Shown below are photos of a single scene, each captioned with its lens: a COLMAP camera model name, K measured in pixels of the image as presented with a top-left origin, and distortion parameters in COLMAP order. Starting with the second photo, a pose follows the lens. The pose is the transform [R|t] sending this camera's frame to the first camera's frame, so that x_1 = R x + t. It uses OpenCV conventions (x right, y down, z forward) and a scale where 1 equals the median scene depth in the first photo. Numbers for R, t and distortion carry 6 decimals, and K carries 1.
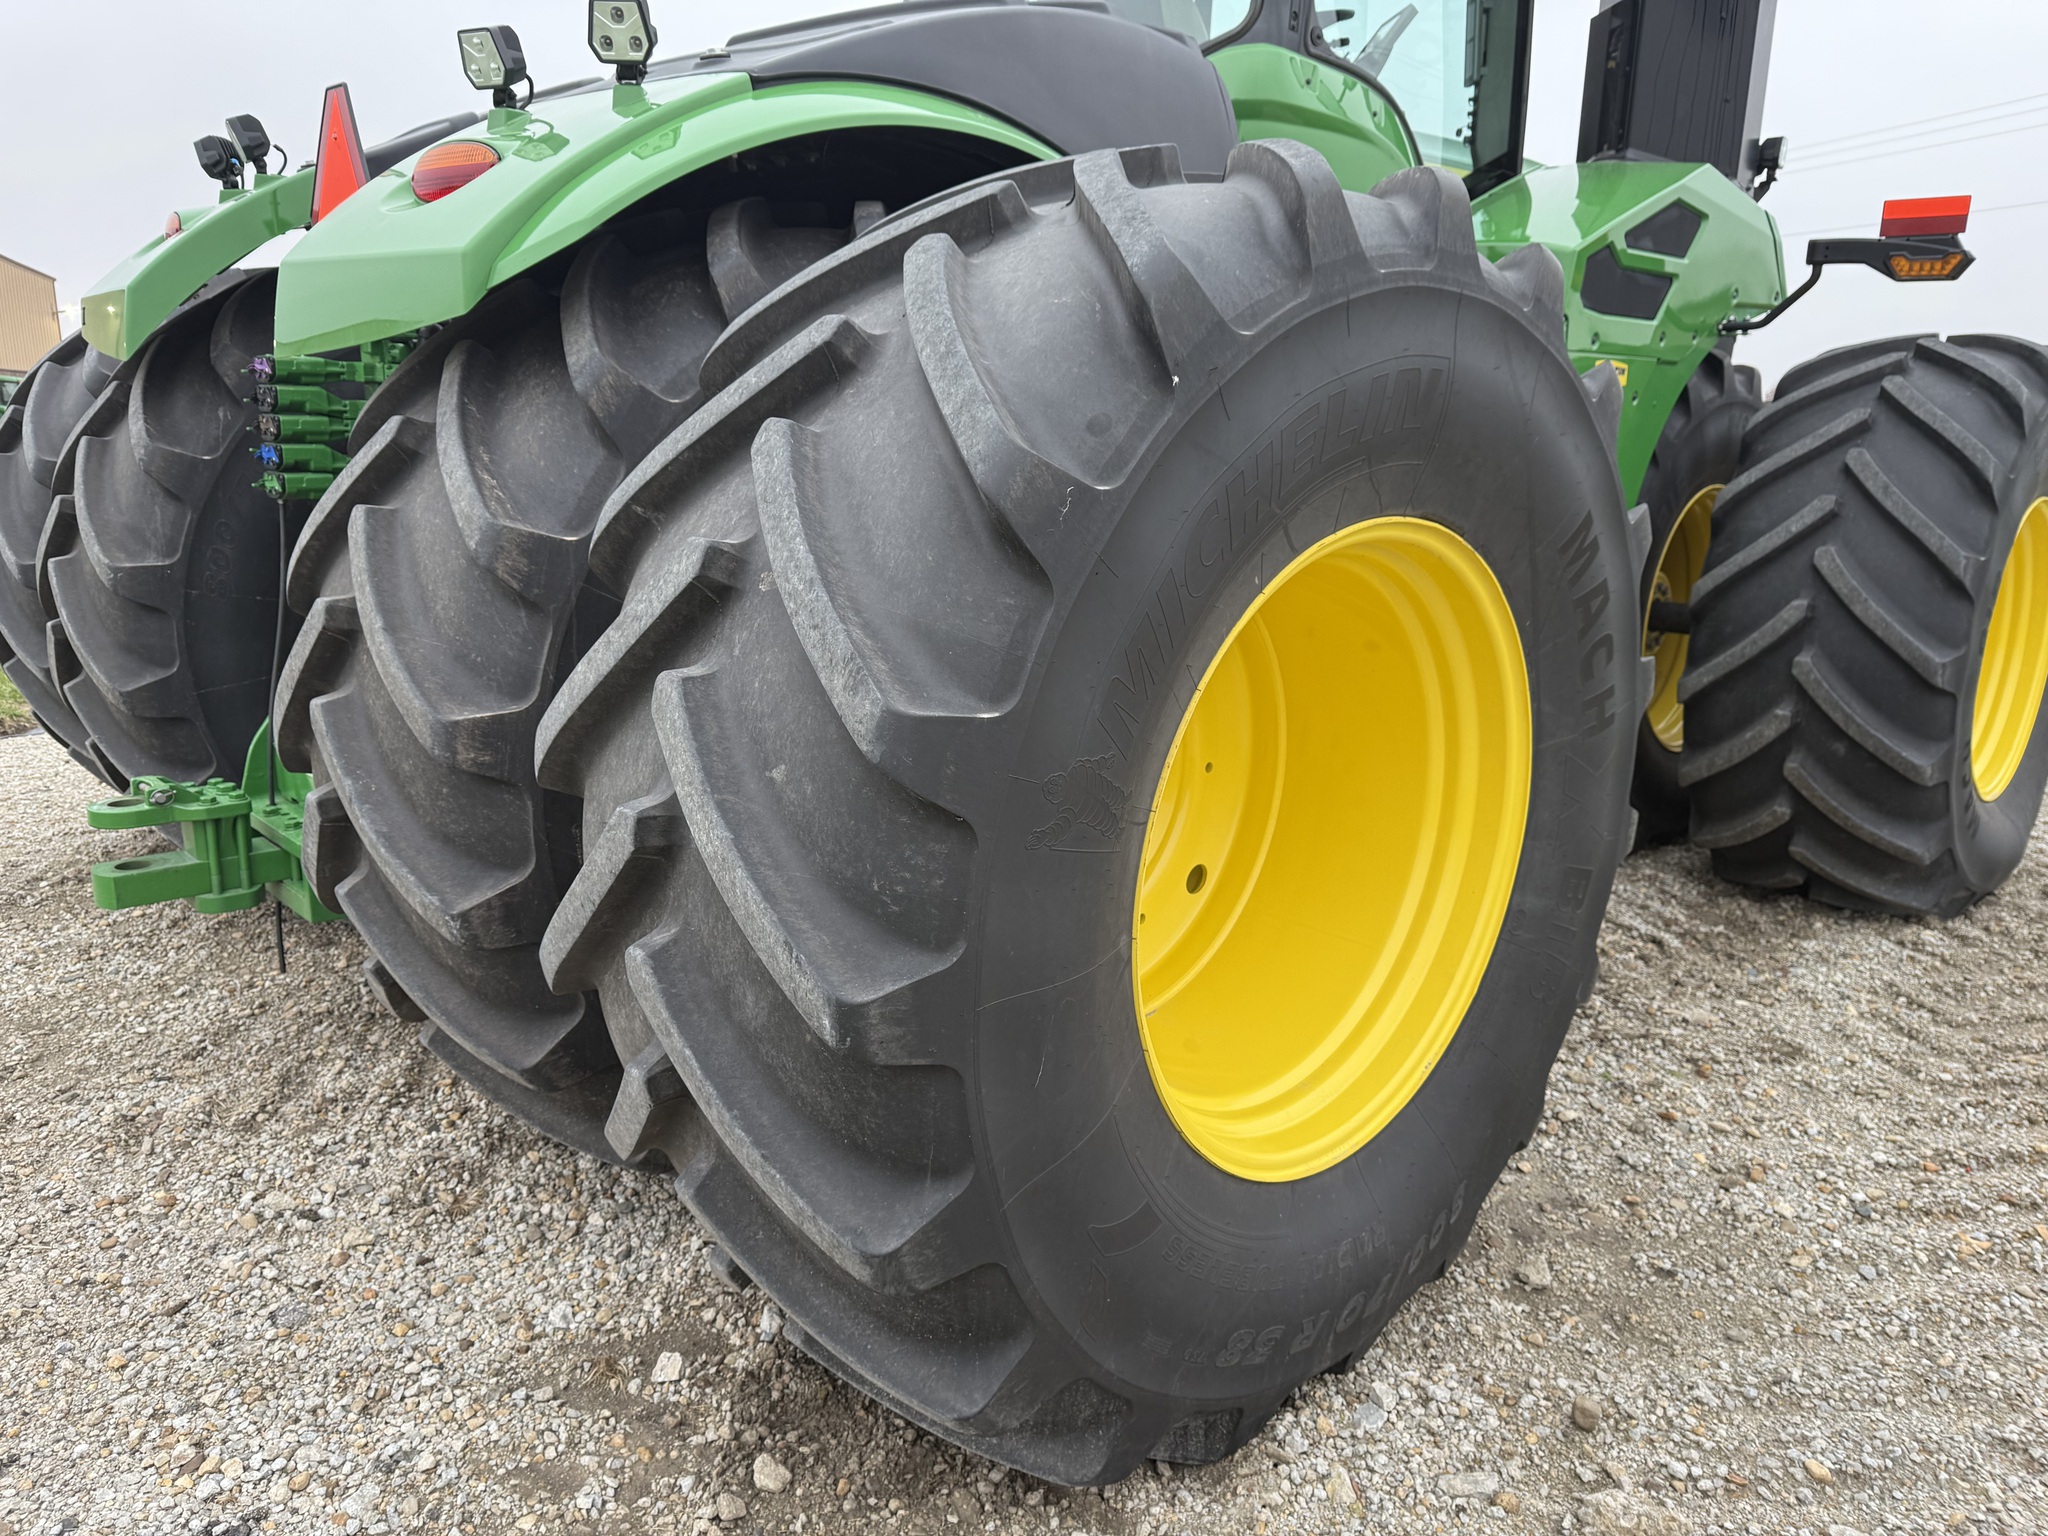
lens RADIAL K [[1501.3, 0, 1014.5], [0, 1501.3, 769.5], [0, 0, 1]] dist [0.039864, -0.055089]
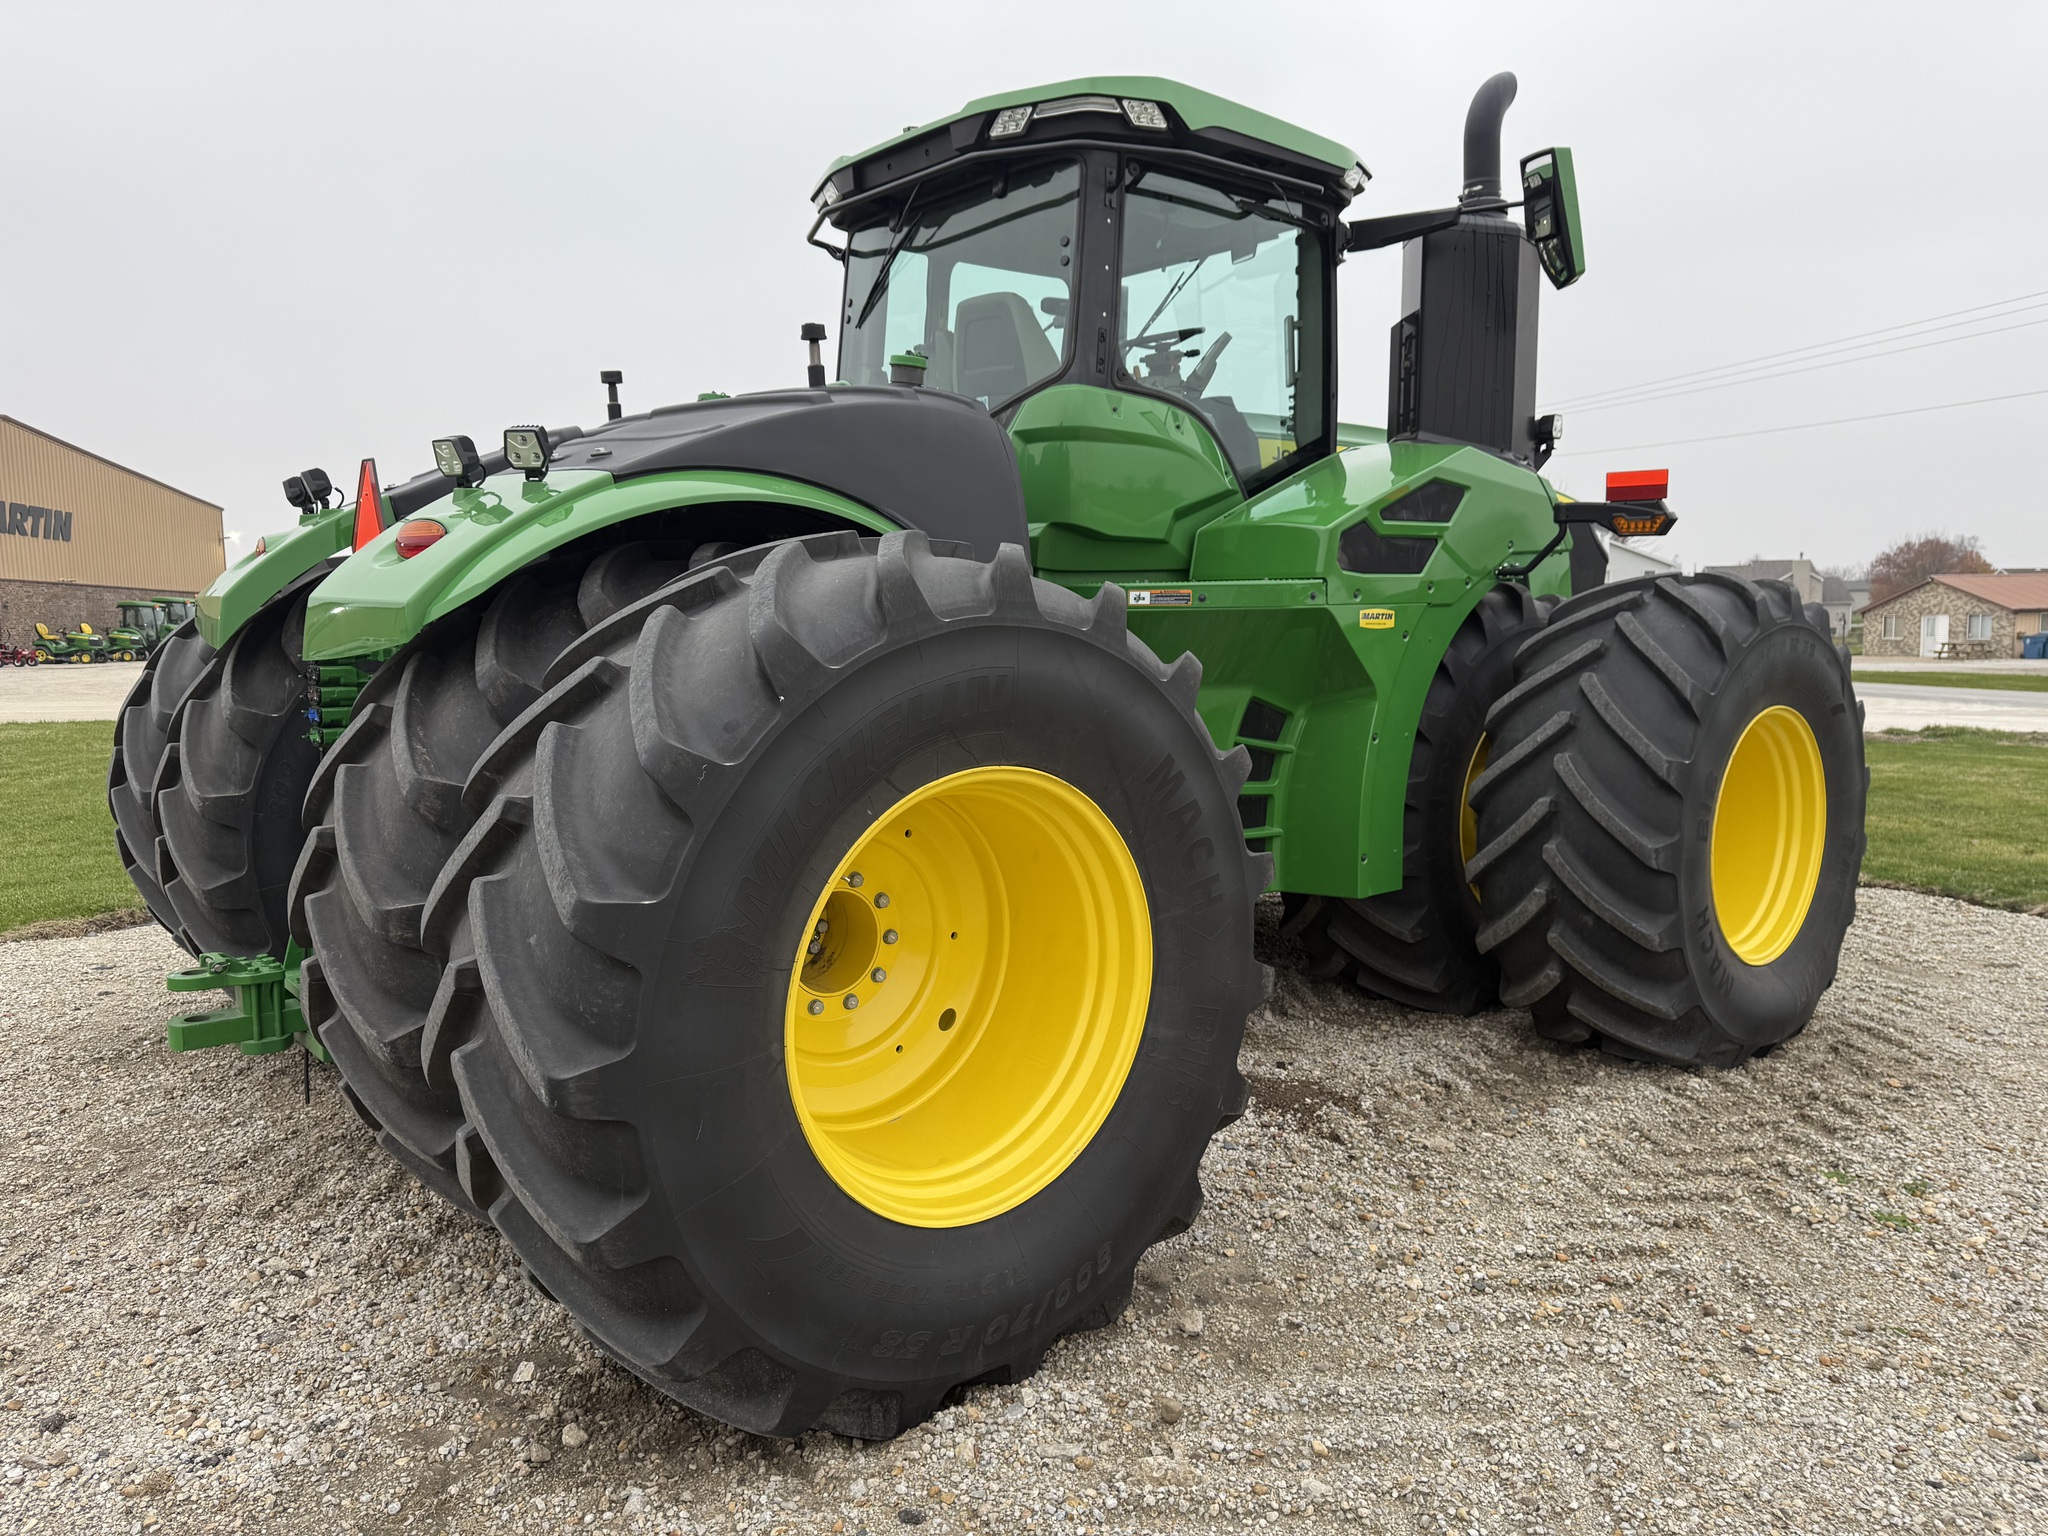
lens RADIAL K [[1501.3, 0, 1011.4], [0, 1501.3, 761.5], [0, 0, 1]] dist [0.039864, -0.055089]
pose [[0.996973, -0.017485, -0.075759, 0.321865], [0.007873, 0.992081, -0.125351, 0.012679], [0.077351, 0.124375, 0.989216, -0.402278]]
